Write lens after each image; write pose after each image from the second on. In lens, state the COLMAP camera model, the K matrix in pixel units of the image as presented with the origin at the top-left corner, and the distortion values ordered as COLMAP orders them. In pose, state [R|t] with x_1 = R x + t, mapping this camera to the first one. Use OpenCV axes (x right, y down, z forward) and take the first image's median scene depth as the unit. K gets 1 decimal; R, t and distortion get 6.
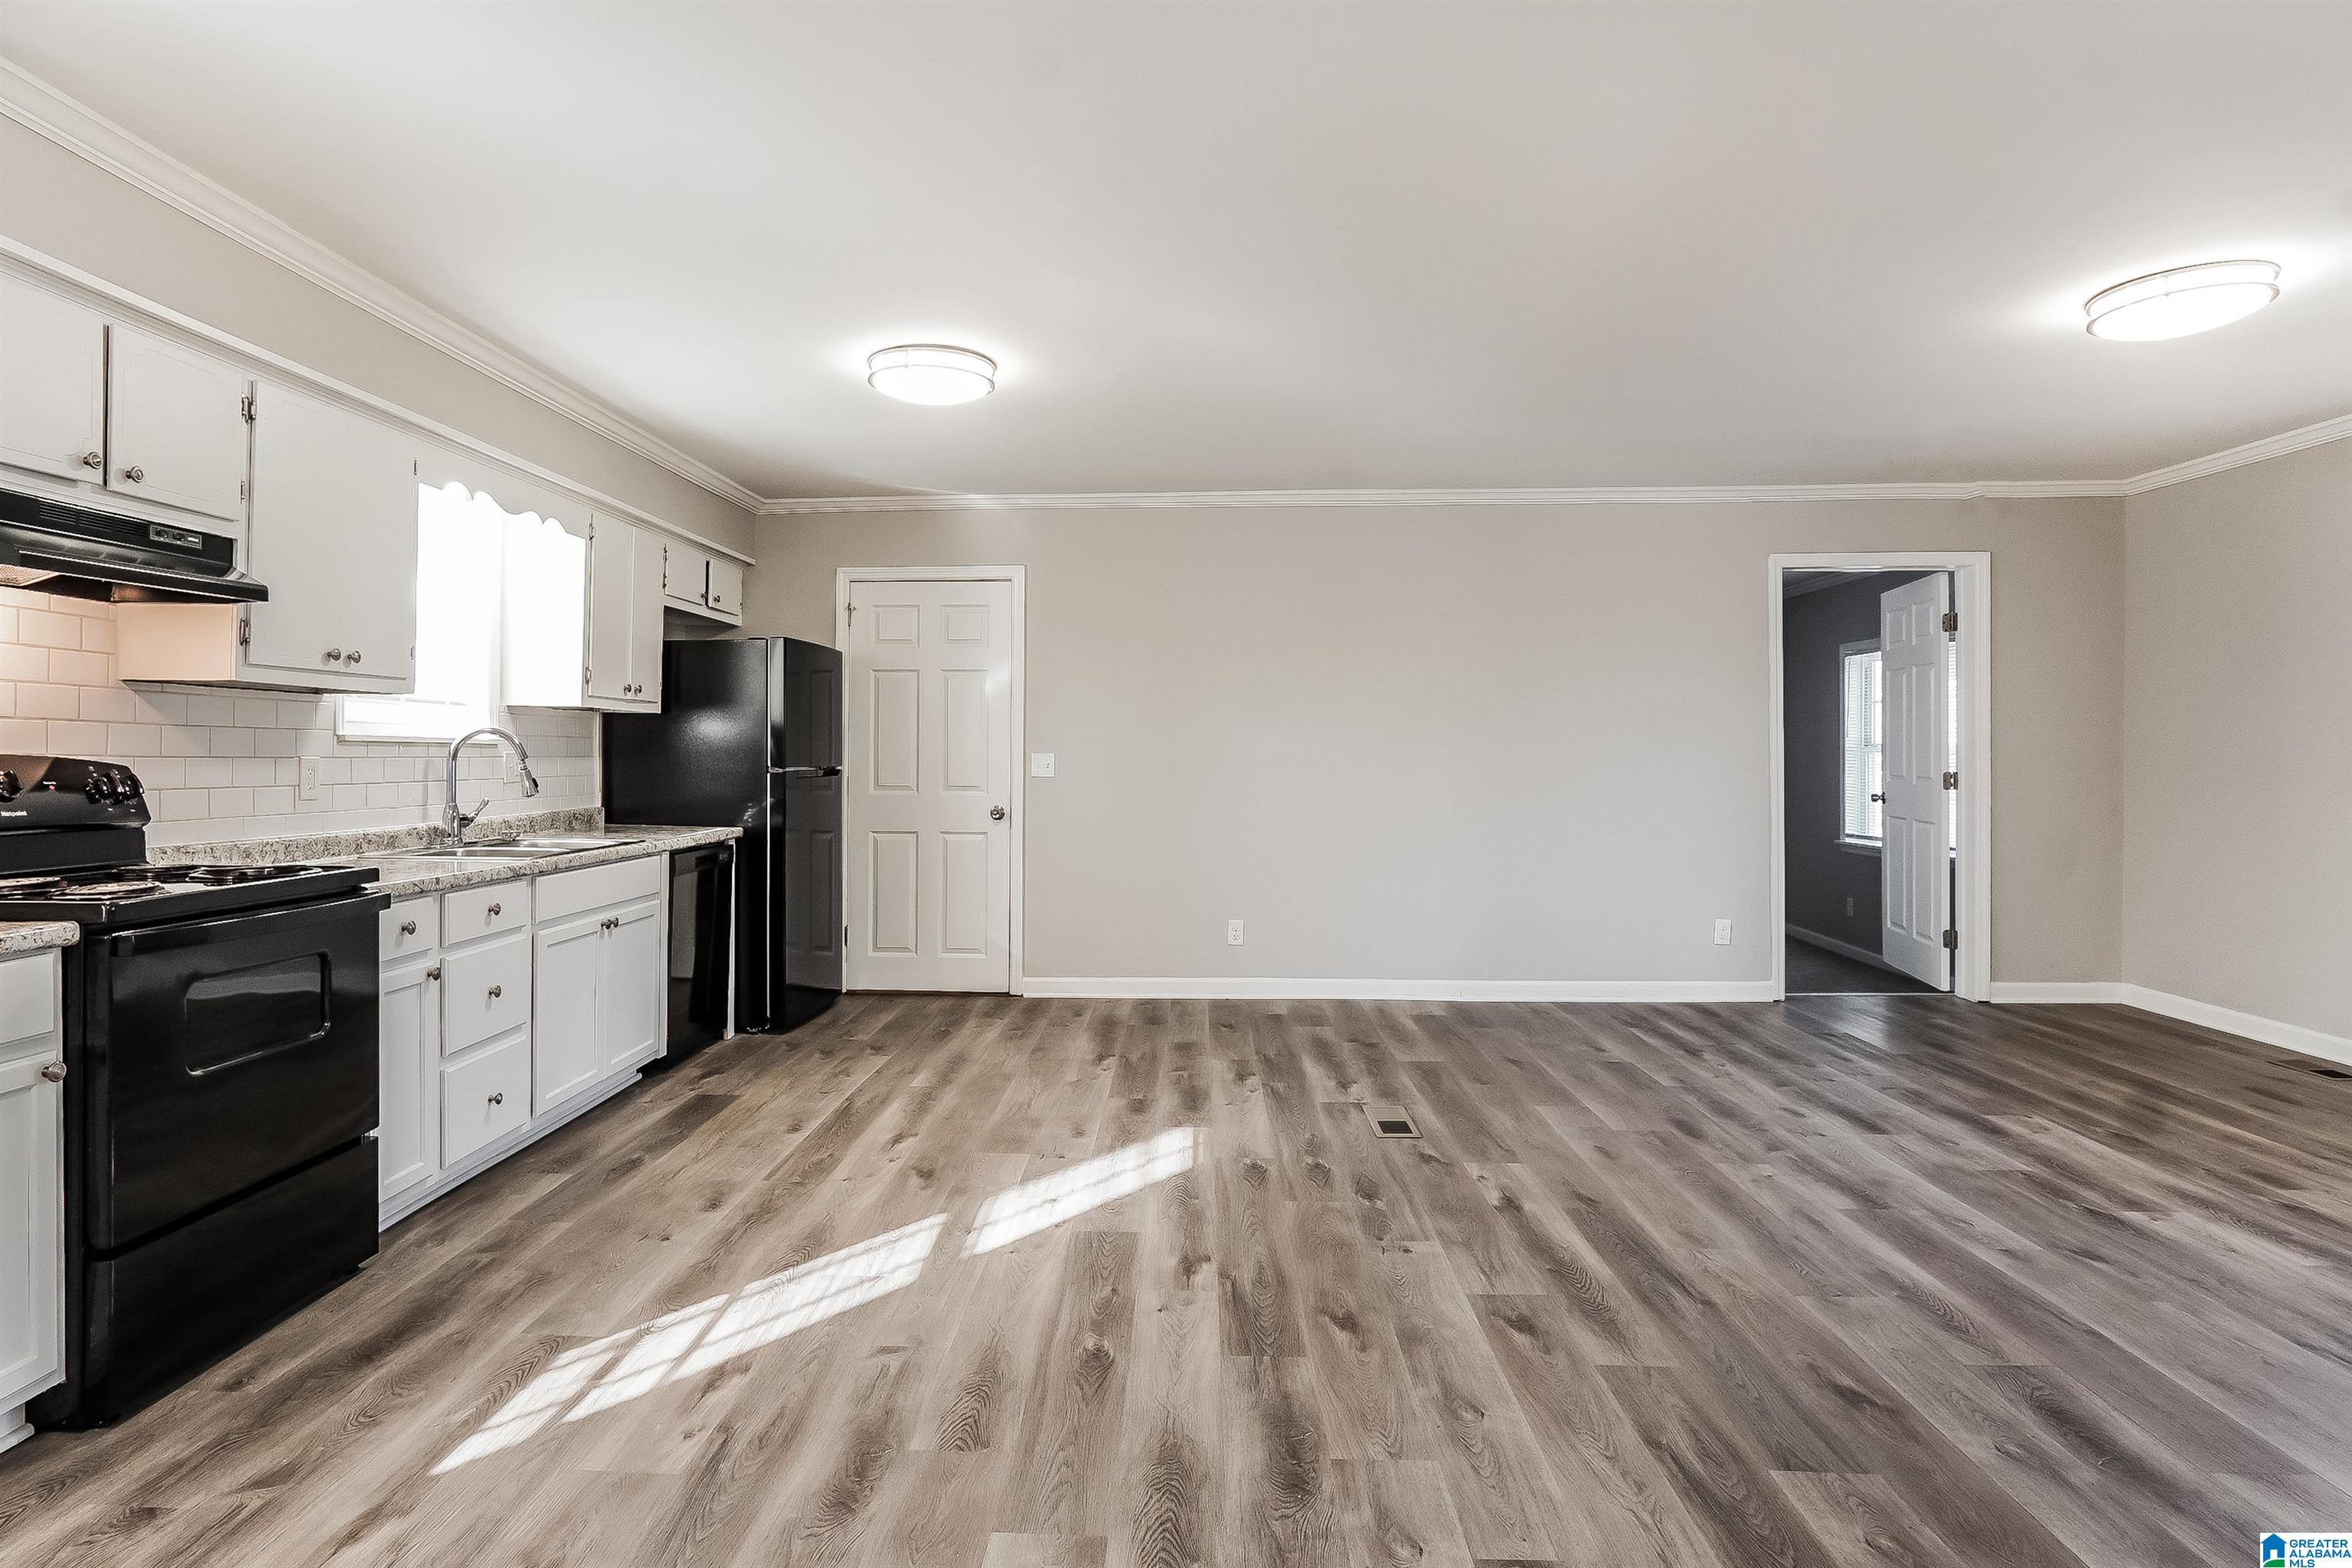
lens RADIAL K [[1220.1, 0, 1119.6], [0, 1220.1, 726.0], [0, 0, 1]] dist [-0.010337, 0.001135]
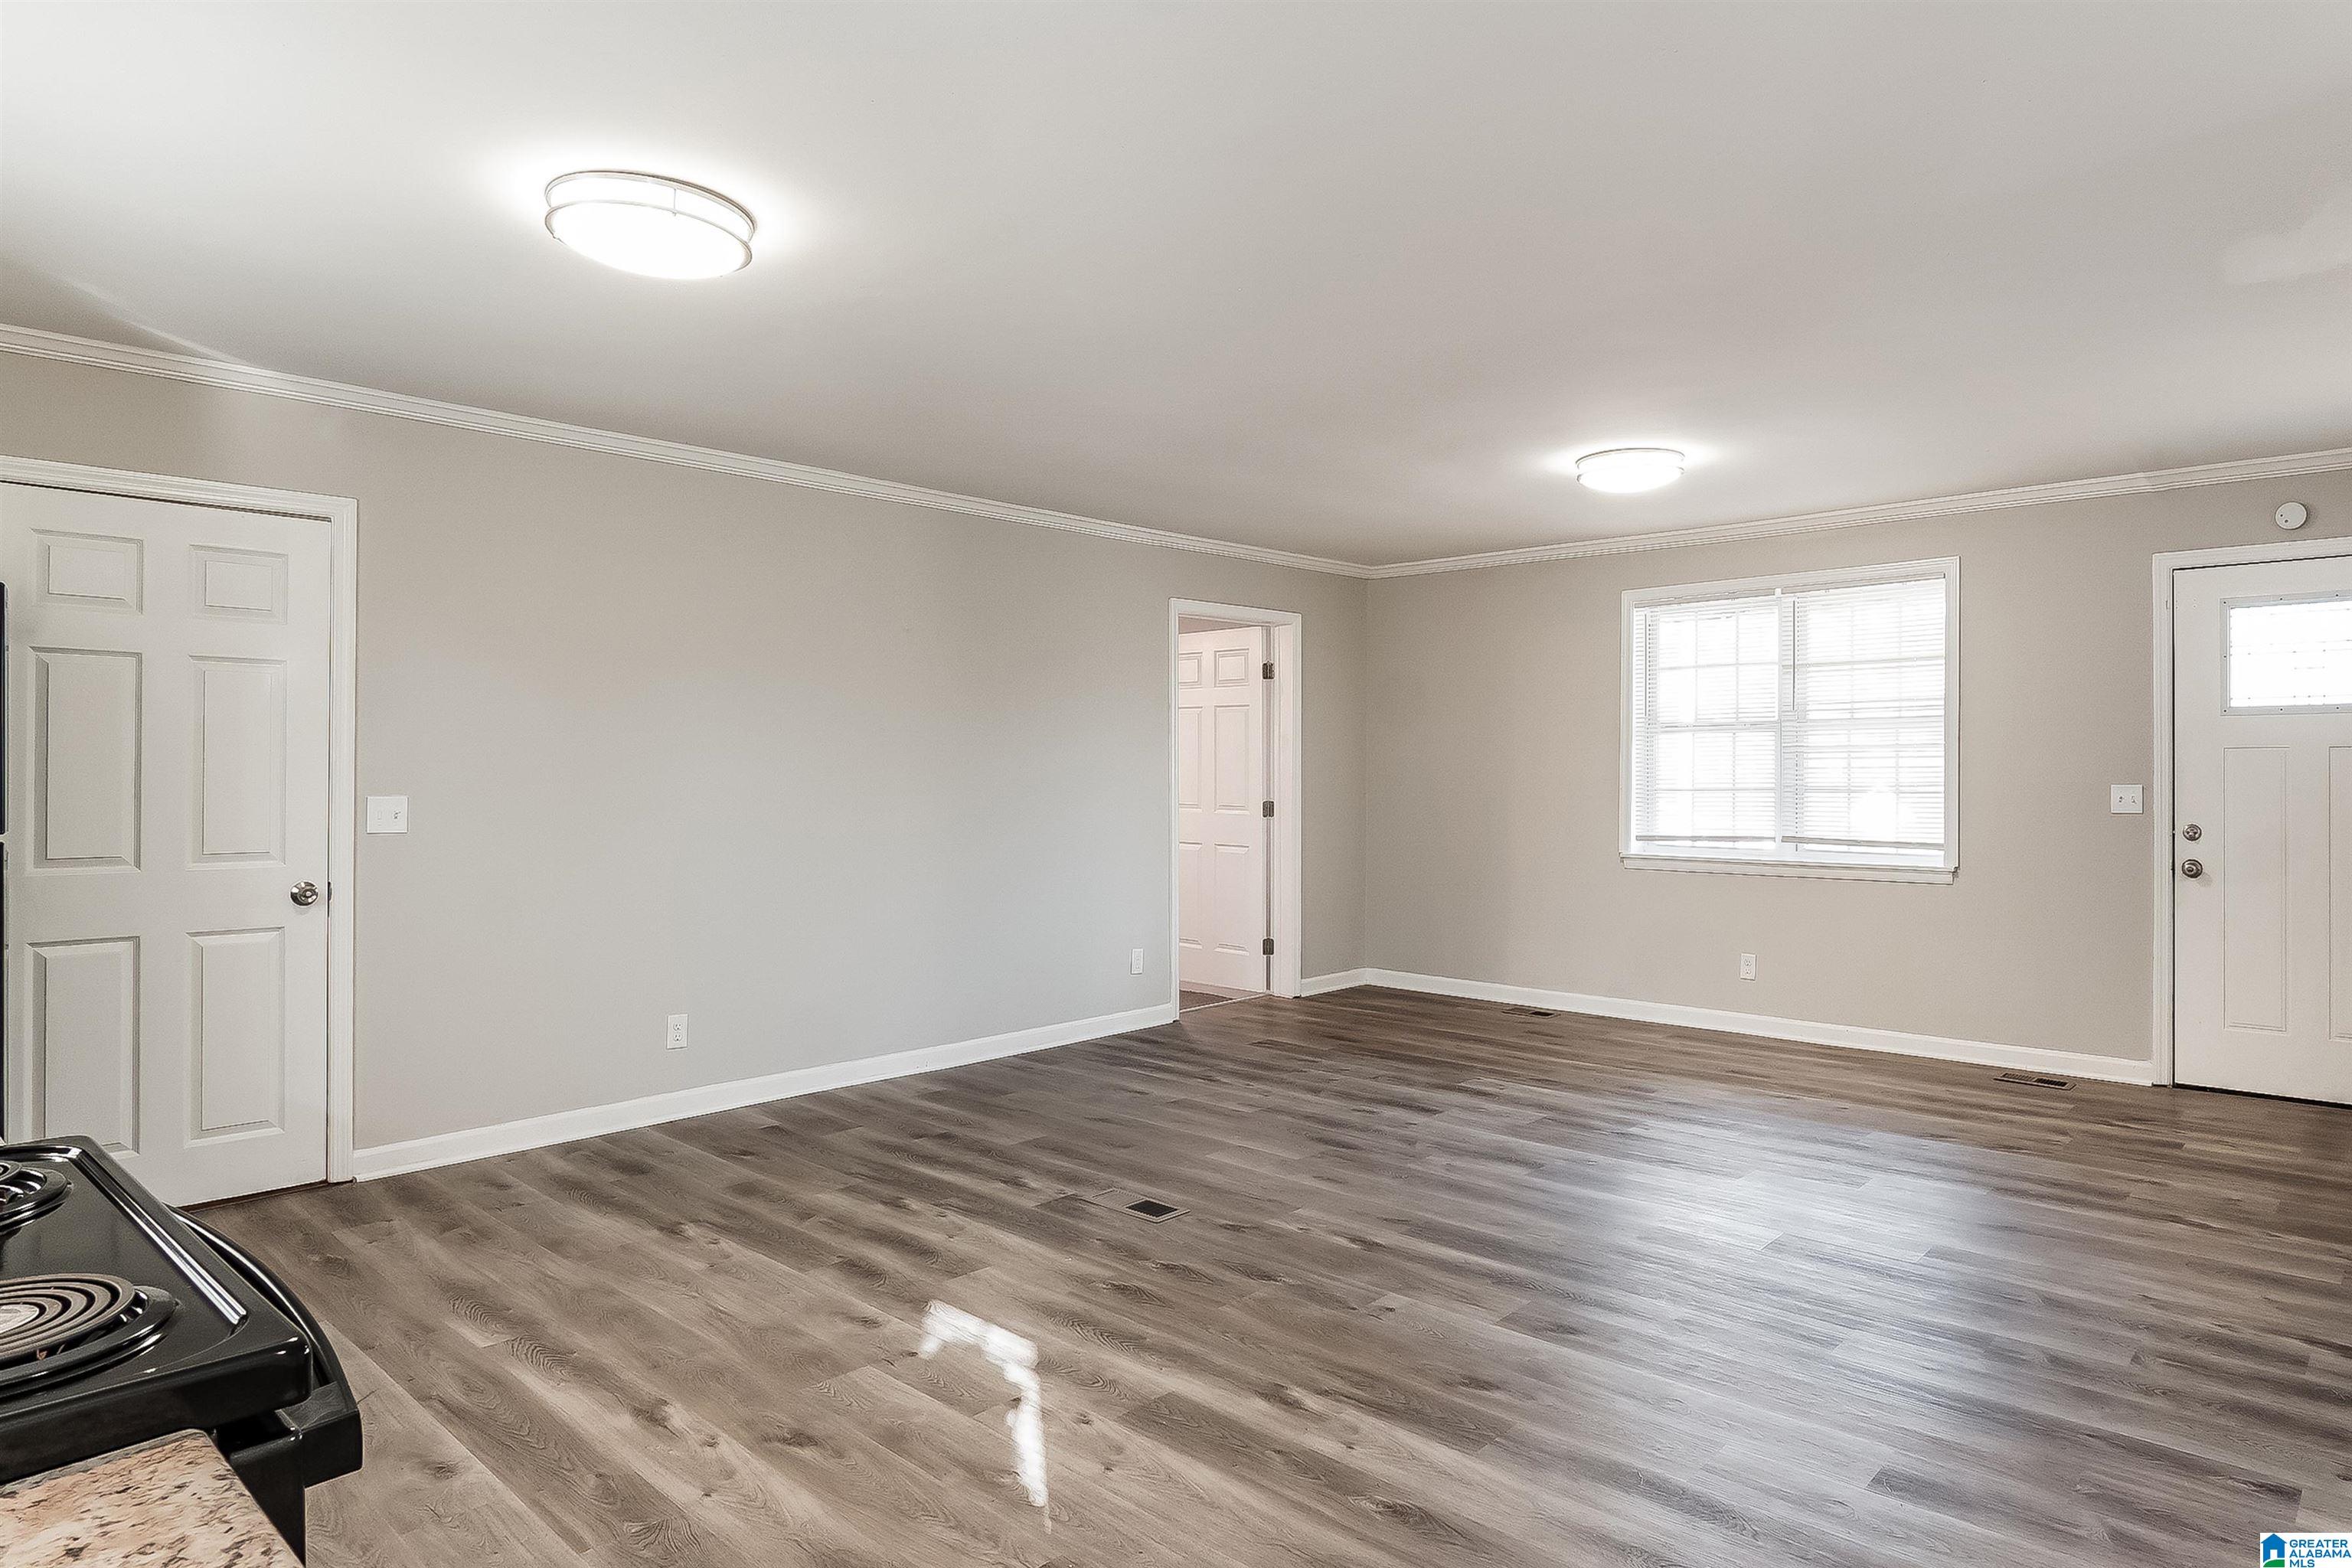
lens RADIAL K [[1380.6, 0, 1194.4], [0, 1380.6, 785.4], [0, 0, 1]] dist [-0.011611, 0.001679]
pose [[0.628034, -0.005470, 0.778167, -0.561080], [-0.017149, 0.999635, 0.020867, -0.008932], [-0.777997, -0.026450, 0.627711, 0.340074]]
